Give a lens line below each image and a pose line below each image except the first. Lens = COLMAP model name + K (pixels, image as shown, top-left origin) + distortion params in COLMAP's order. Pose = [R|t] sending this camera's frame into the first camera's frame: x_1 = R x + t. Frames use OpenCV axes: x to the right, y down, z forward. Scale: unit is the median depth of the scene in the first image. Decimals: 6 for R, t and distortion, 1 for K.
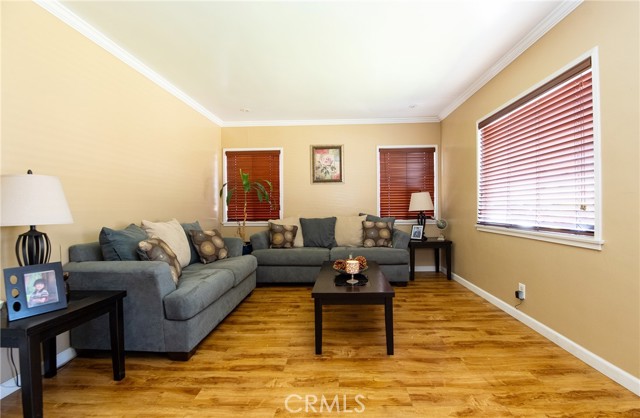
lens RADIAL K [[283.6, 0, 332.0], [0, 283.6, 207.6], [0, 0, 1]] dist [-0.000661, -0.011198]
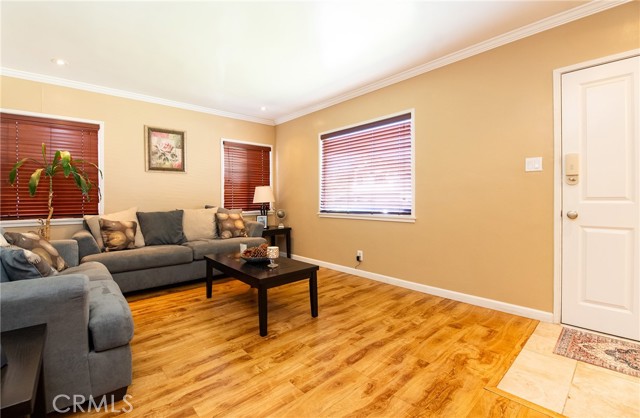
lens RADIAL K [[282.6, 0, 315.2], [0, 282.6, 202.4], [0, 0, 1]] dist [0.000147, -0.010187]
pose [[0.729034, -0.002710, 0.684472, -0.423324], [0.000781, 0.999995, 0.003127, 0.009541], [-0.684477, -0.001745, 0.729032, 0.066750]]
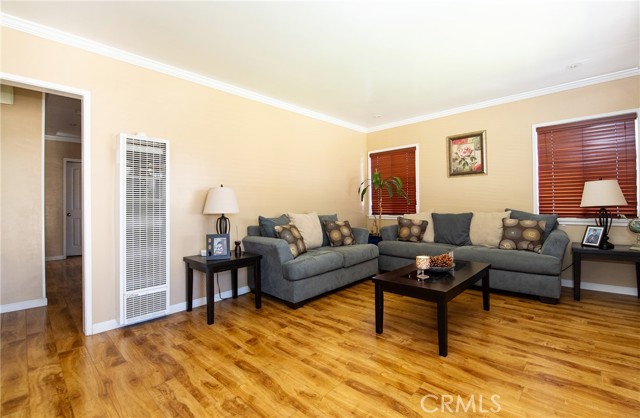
lens RADIAL K [[282.6, 0, 315.2], [0, 282.6, 202.4], [0, 0, 1]] dist [0.000147, -0.010187]
pose [[0.740676, -0.004184, -0.671849, 0.353181], [0.006753, 0.999976, 0.001217, -0.006058], [0.671828, -0.005438, 0.740687, -0.001686]]
